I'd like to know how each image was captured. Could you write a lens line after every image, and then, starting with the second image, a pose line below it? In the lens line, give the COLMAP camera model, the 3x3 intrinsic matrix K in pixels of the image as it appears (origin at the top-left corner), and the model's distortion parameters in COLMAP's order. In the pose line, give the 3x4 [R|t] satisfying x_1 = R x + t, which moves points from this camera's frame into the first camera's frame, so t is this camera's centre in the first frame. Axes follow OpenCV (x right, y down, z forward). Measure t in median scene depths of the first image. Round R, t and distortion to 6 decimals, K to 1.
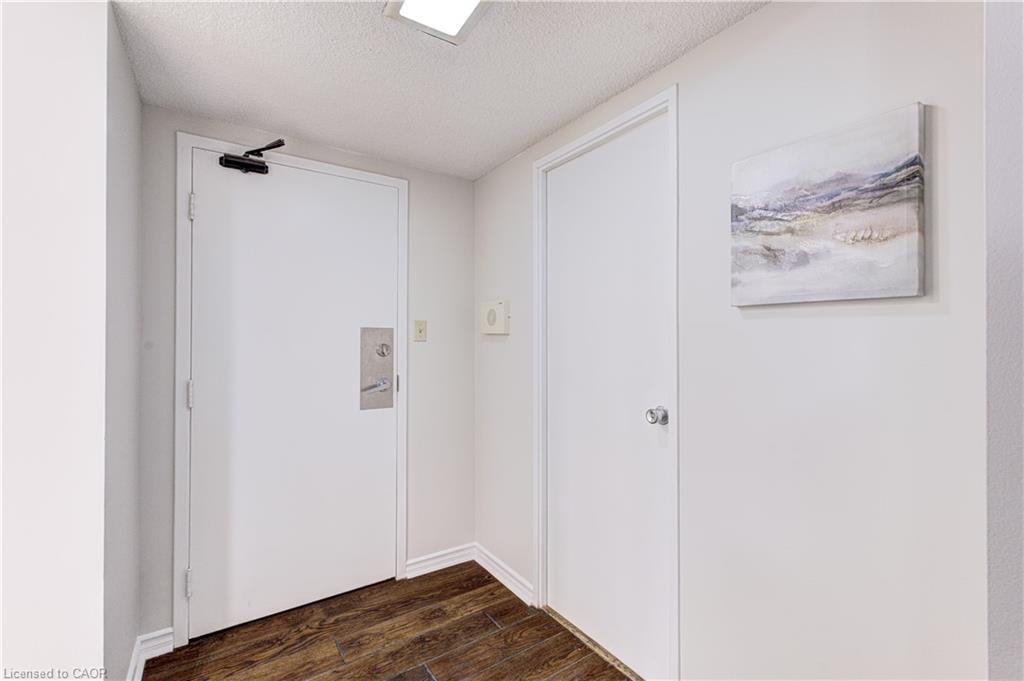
lens RADIAL K [[449.4, 0, 511.5], [0, 449.4, 345.6], [0, 0, 1]] dist [-0.003806, -0.000269]
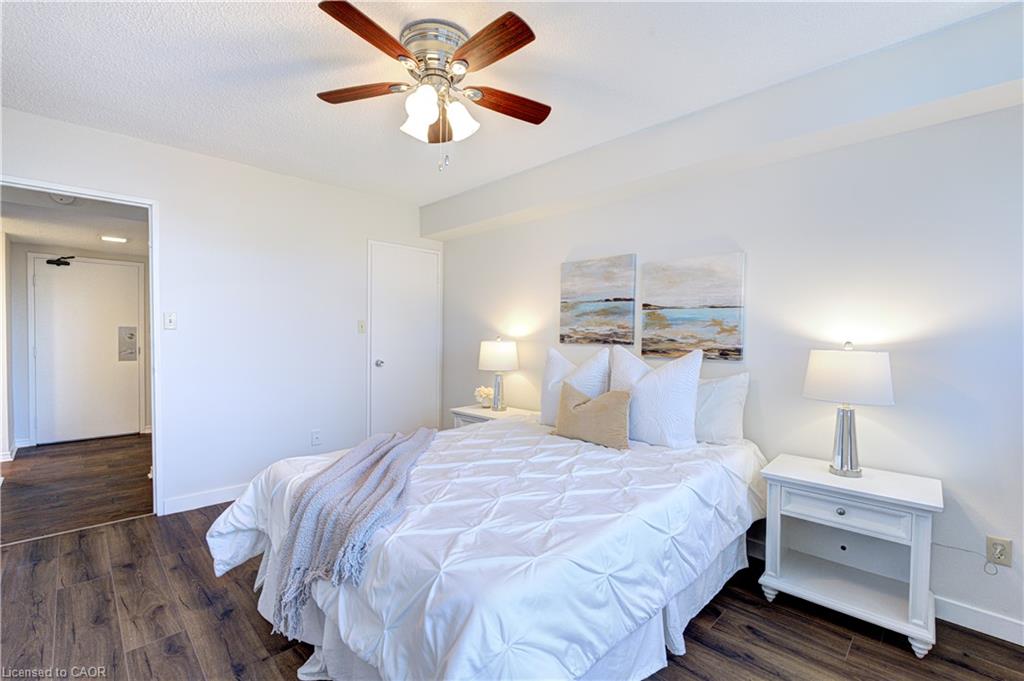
lens RADIAL K [[453.6, 0, 508.1], [0, 453.6, 343.8], [0, 0, 1]] dist [-0.002139, -0.000275]
pose [[0.983441, -0.004374, 0.181177, 1.406114], [-0.000328, 0.999664, 0.025913, -0.014264], [-0.181229, -0.025544, 0.983109, -1.942235]]
